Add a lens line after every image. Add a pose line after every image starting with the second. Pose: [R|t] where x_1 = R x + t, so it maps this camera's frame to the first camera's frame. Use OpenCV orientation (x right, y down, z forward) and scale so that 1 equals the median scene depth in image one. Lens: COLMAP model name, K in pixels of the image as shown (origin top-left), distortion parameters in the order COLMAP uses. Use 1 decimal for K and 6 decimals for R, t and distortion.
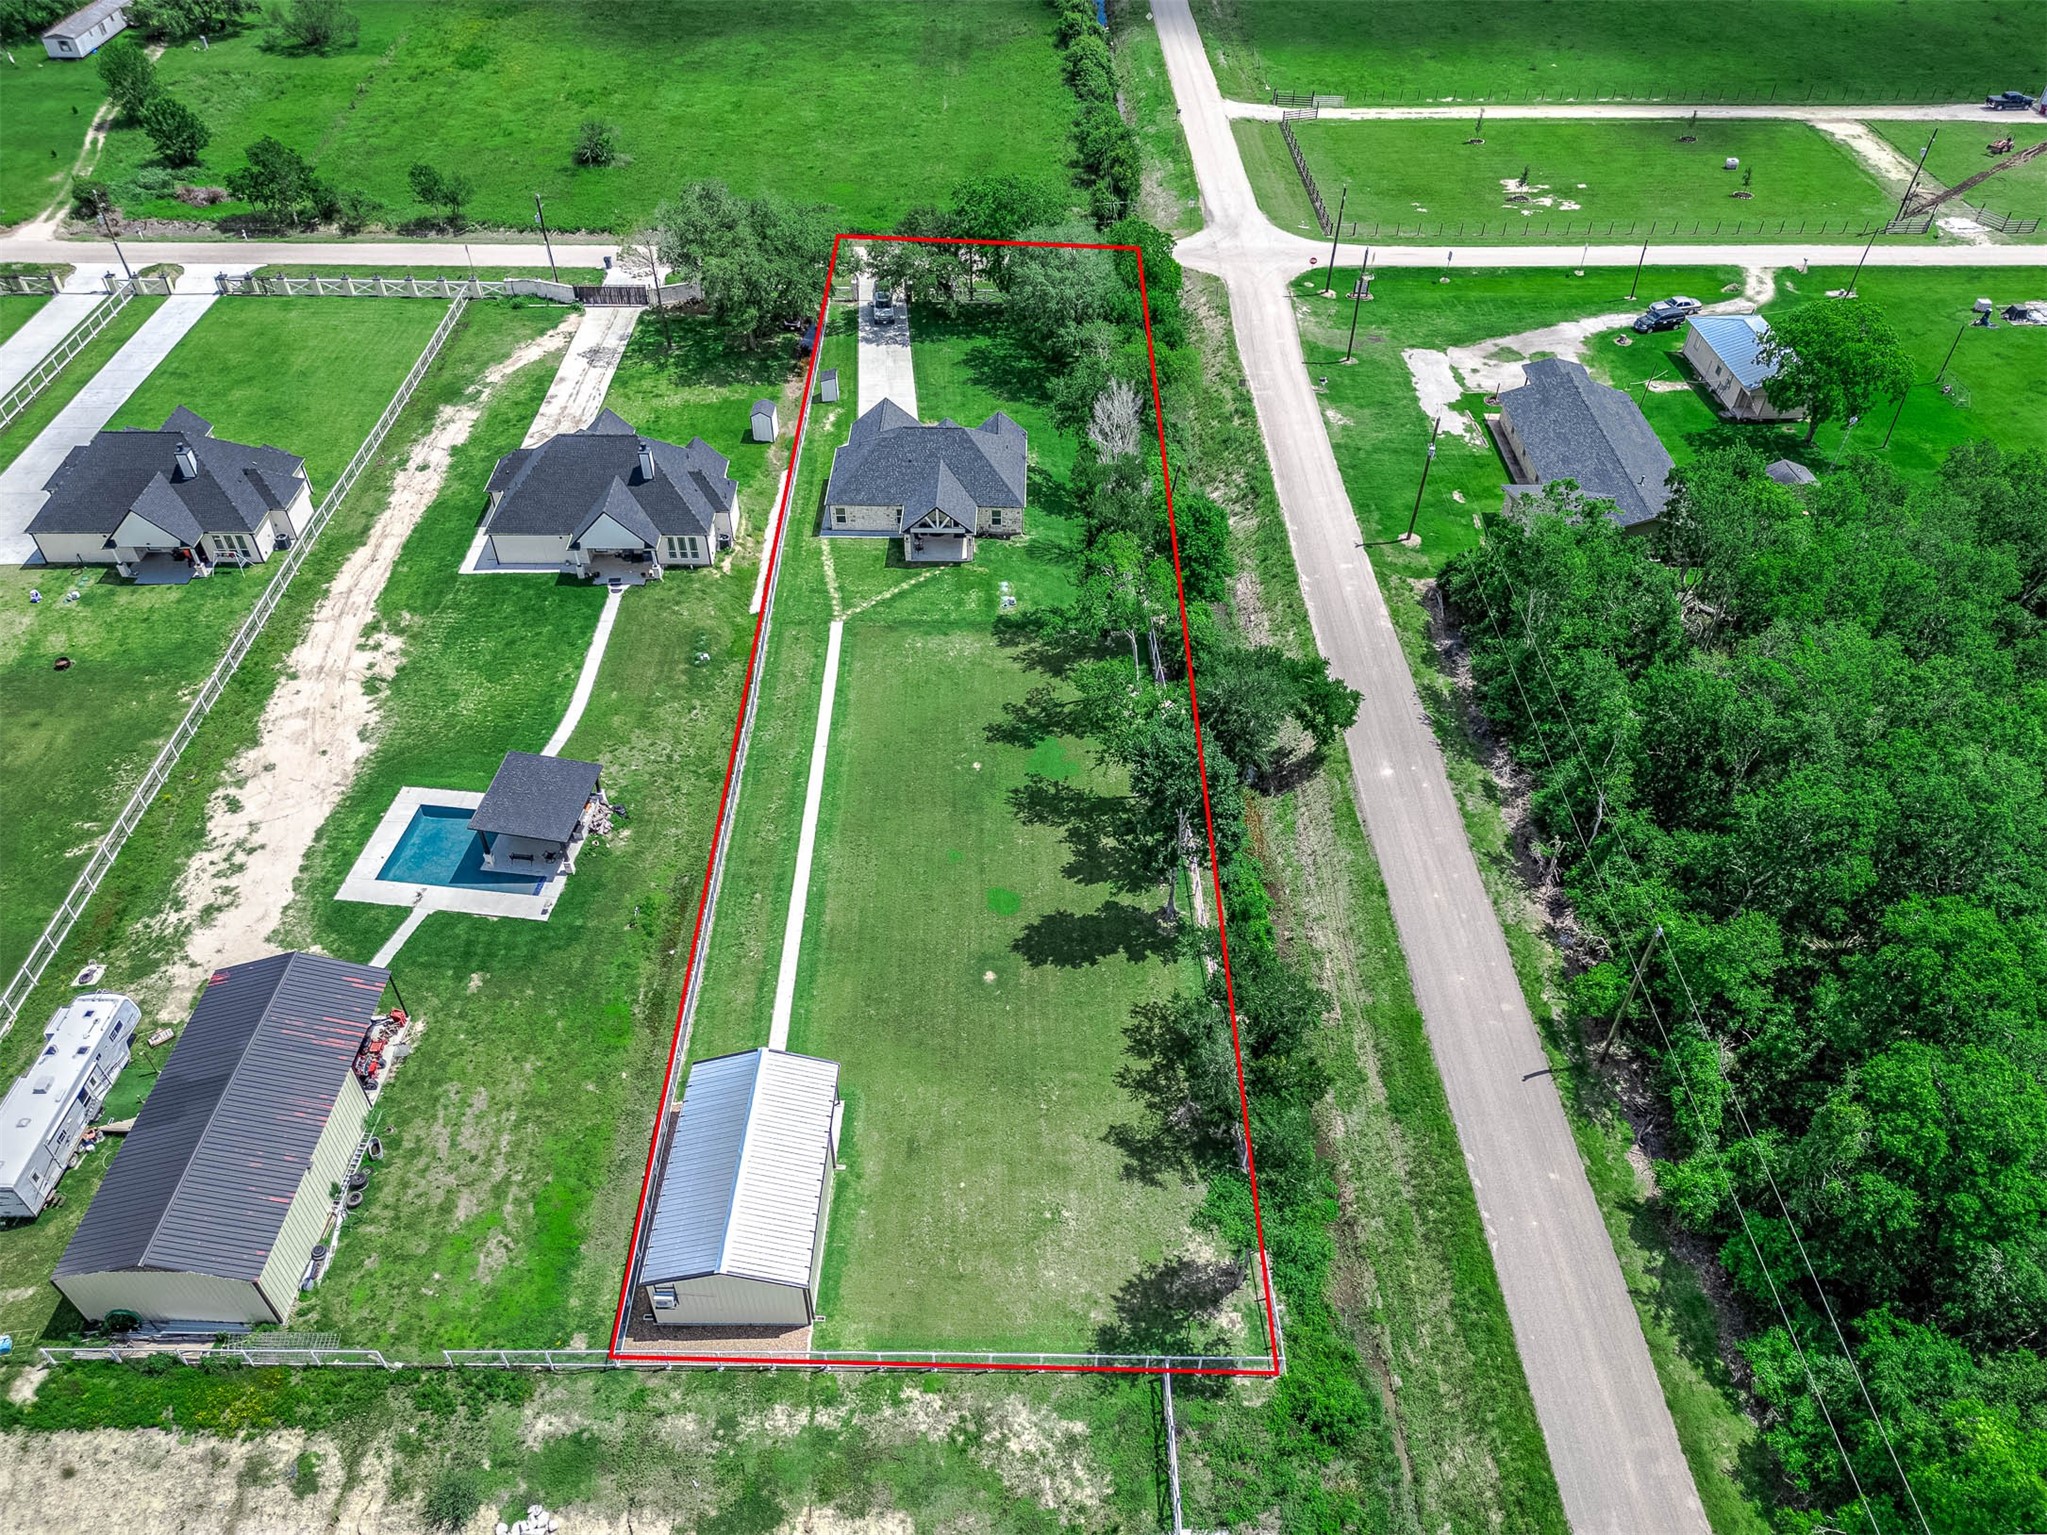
lens RADIAL K [[1467.2, 0, 1037.3], [0, 1467.2, 780.6], [0, 0, 1]] dist [0.073762, -0.075124]
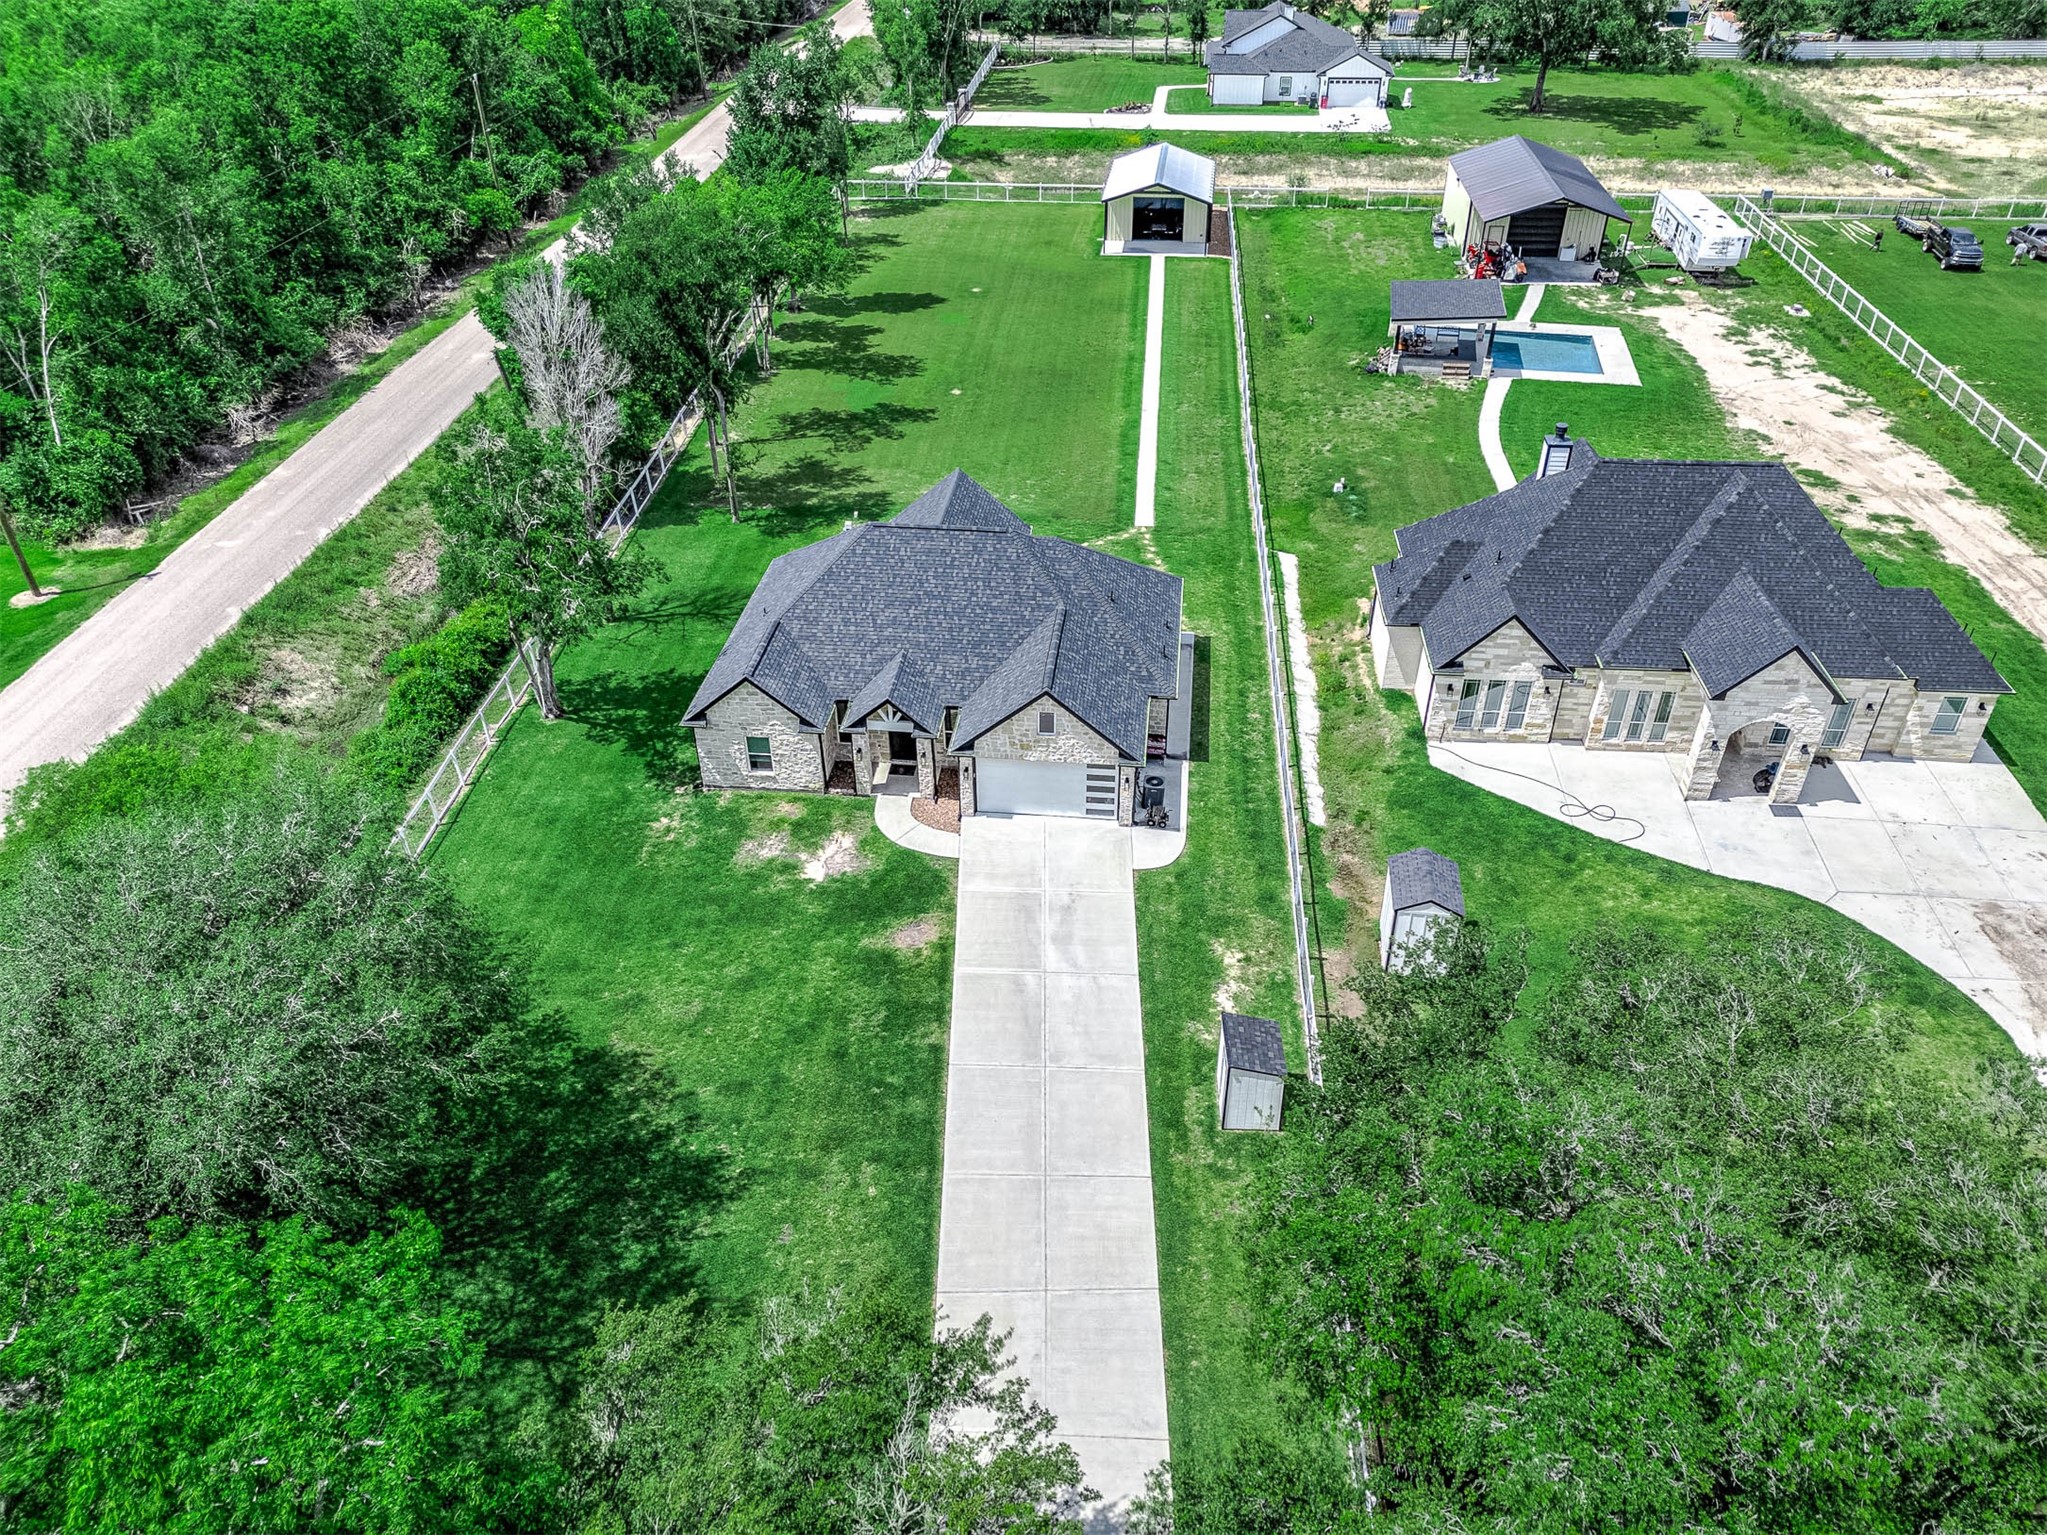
lens RADIAL K [[1467.2, 0, 1037.3], [0, 1467.2, 780.6], [0, 0, 1]] dist [0.073762, -0.075124]
pose [[-0.995149, -0.060195, 0.077814, -0.151721], [0.062430, 0.224902, 0.972379, -0.705409], [-0.076033, 0.972520, -0.220053, 1.289967]]
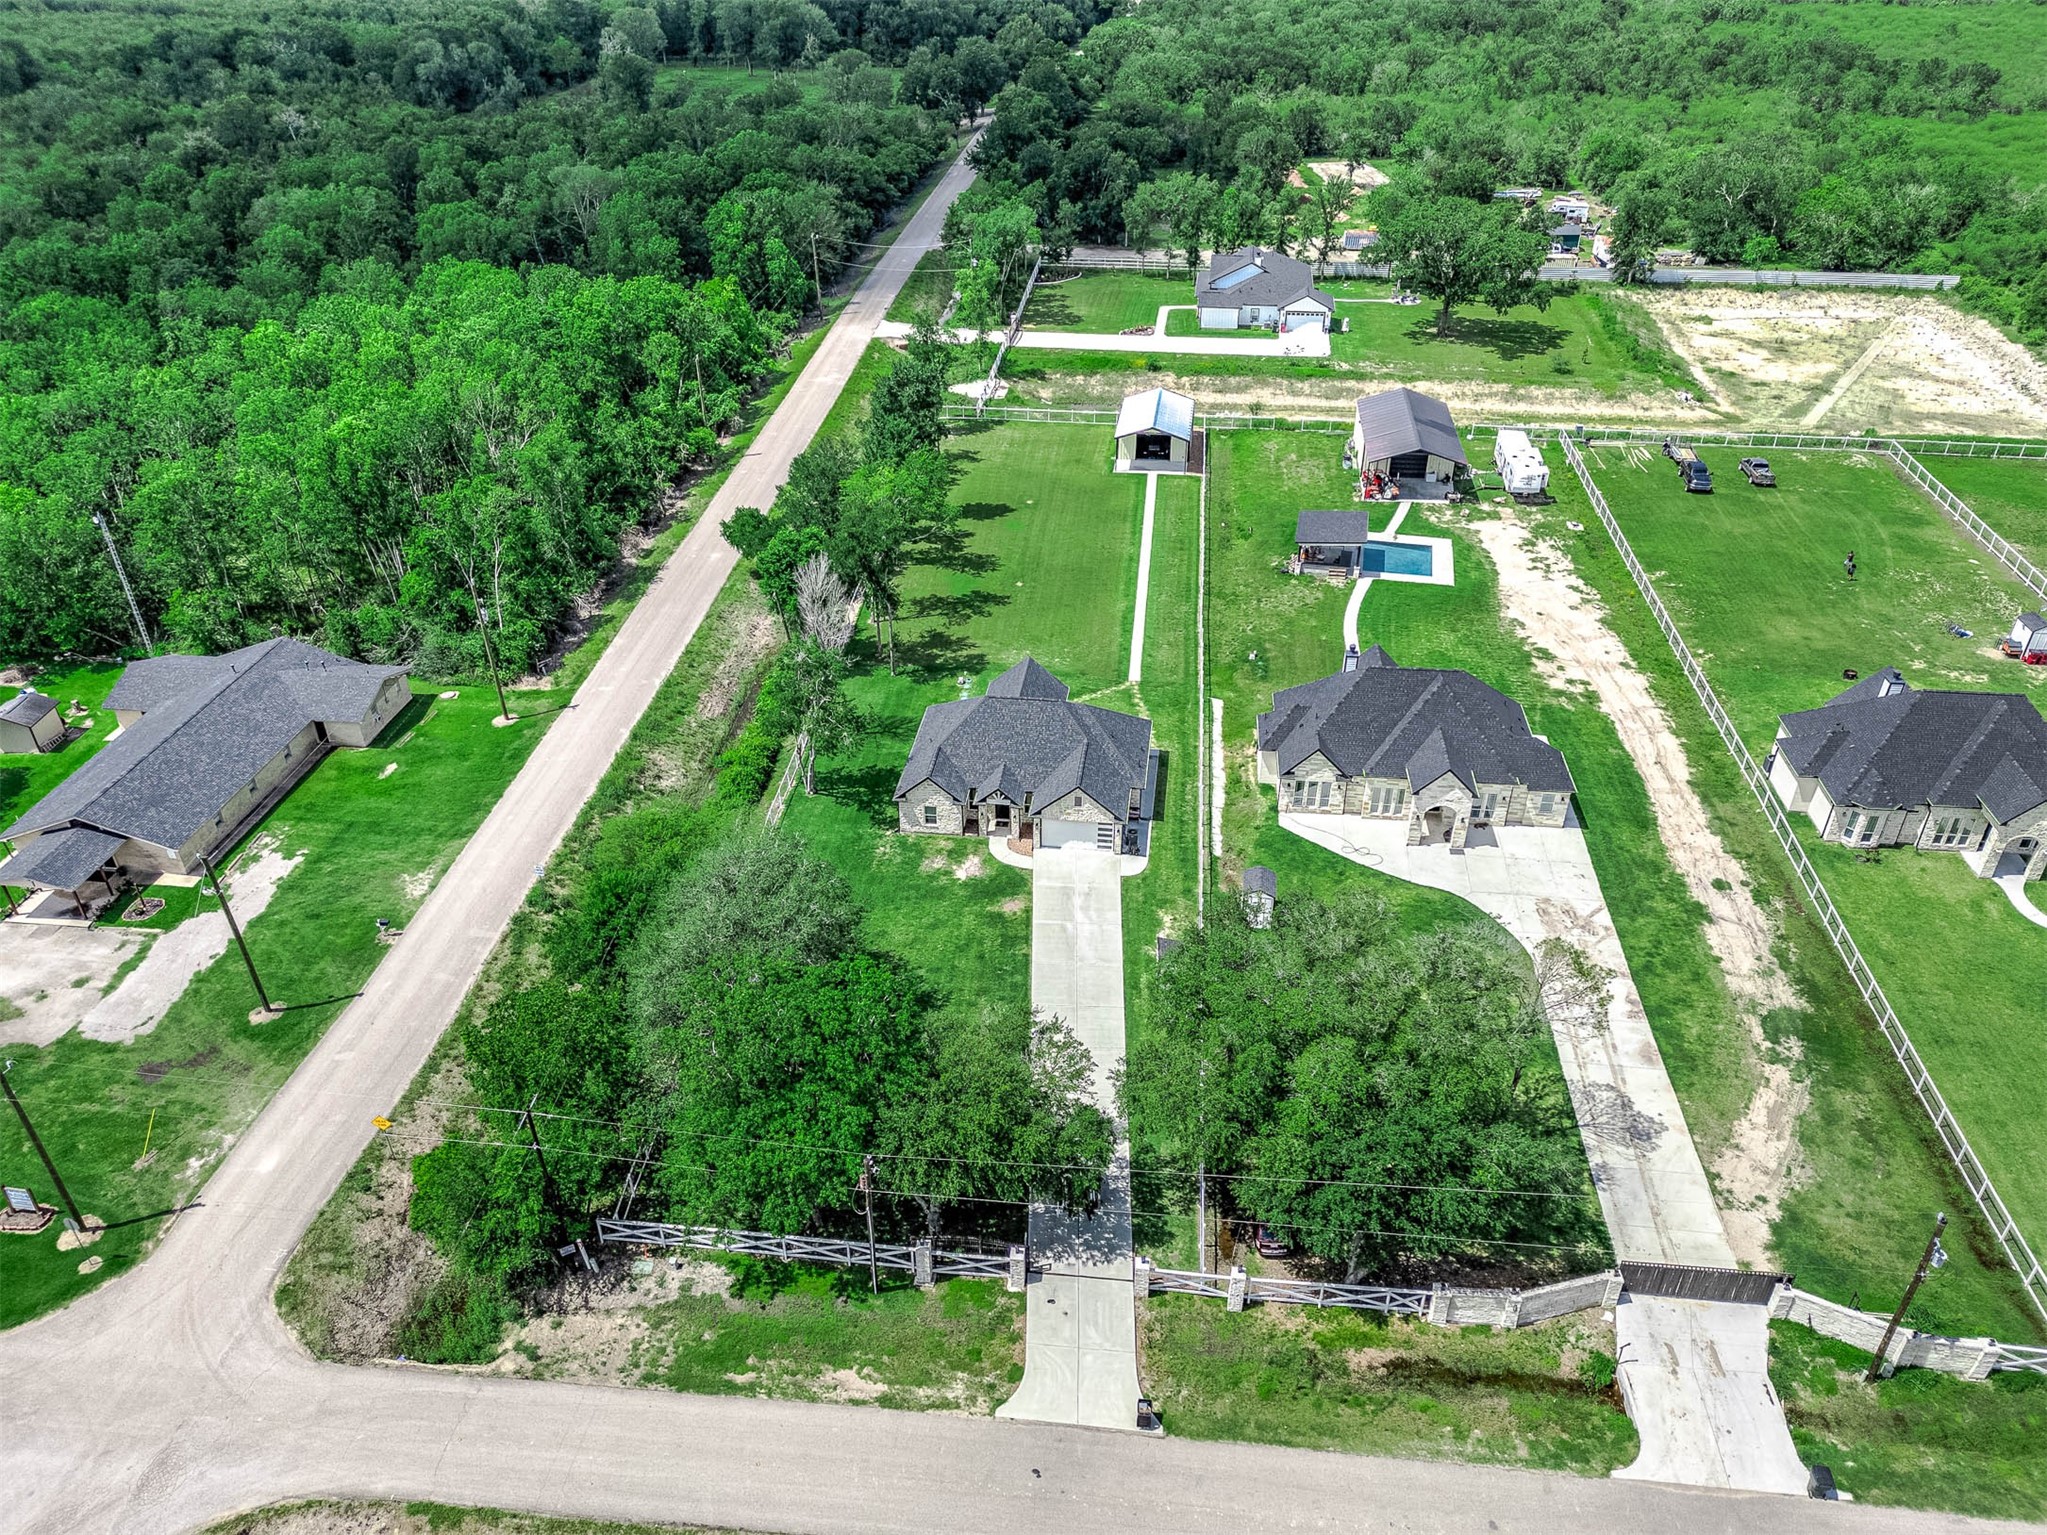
lens RADIAL K [[1467.2, 0, 1037.3], [0, 1467.2, 780.6], [0, 0, 1]] dist [0.073762, -0.075124]
pose [[-0.993343, -0.069859, 0.091596, -0.173954], [0.070698, 0.258077, 0.963534, -1.122772], [-0.090950, 0.963595, -0.251420, 1.384700]]
